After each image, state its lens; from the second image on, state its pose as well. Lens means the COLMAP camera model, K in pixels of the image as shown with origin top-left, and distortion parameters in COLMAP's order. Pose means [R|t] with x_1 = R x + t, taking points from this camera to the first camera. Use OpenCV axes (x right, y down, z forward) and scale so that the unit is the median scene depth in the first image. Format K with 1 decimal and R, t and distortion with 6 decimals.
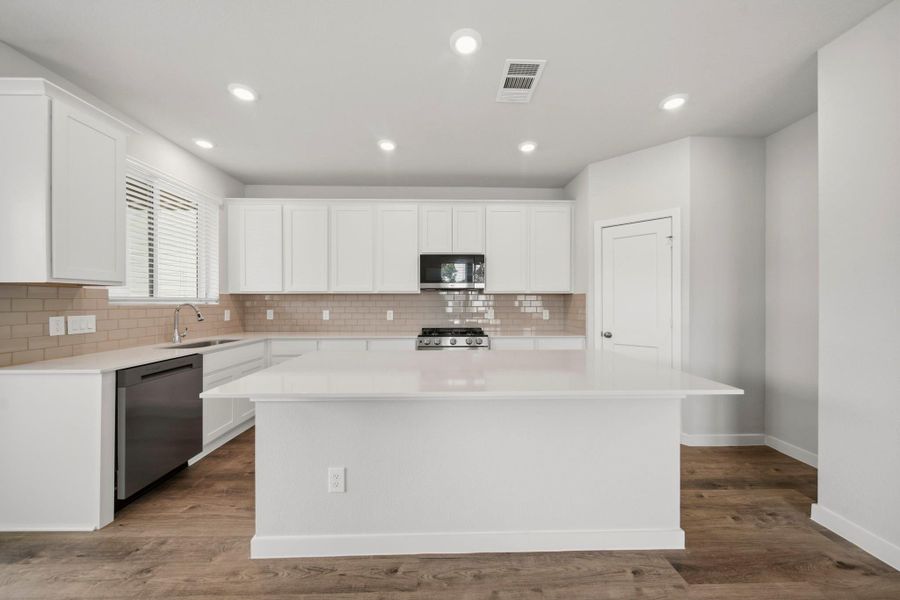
lens RADIAL K [[322.8, 0, 449.0], [0, 322.8, 302.8], [0, 0, 1]] dist [-0.002208, -0.000301]
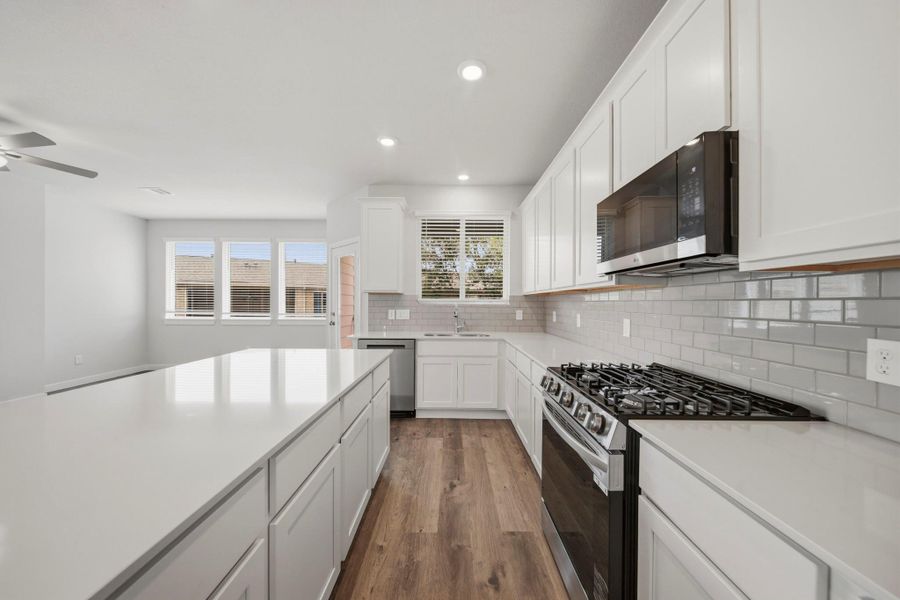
lens RADIAL K [[322.8, 0, 449.0], [0, 322.8, 302.8], [0, 0, 1]] dist [-0.002208, -0.000301]
pose [[-0.042158, 0.001133, -0.999110, 0.549216], [-0.006344, 0.999979, 0.001401, -0.002708], [0.999091, 0.006398, -0.042150, 1.088953]]
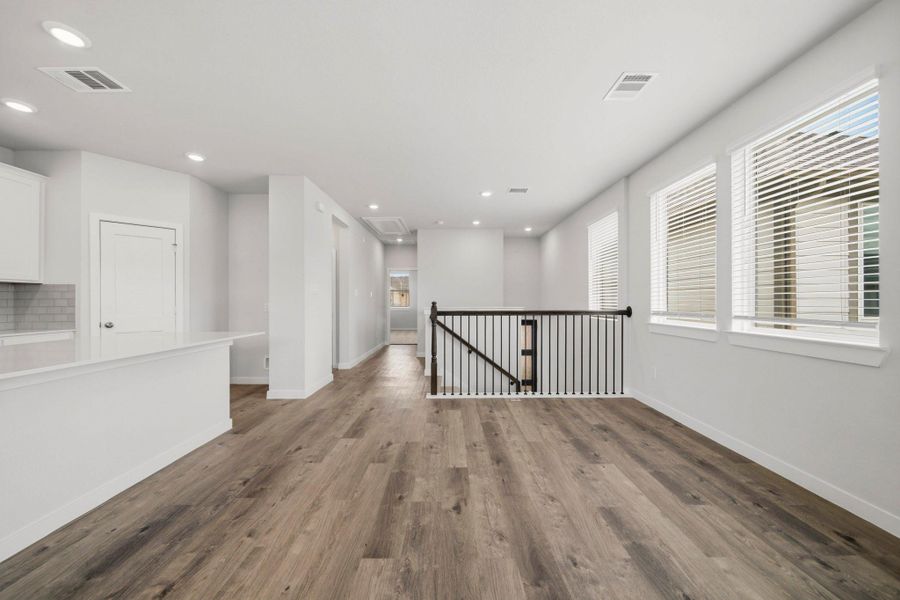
lens RADIAL K [[322.8, 0, 449.0], [0, 322.8, 302.8], [0, 0, 1]] dist [-0.002208, -0.000301]
pose [[0.035421, -0.002935, 0.999368, -0.582921], [0.002570, 0.999993, 0.002846, 0.031203], [-0.999369, 0.002467, 0.035428, -0.159109]]
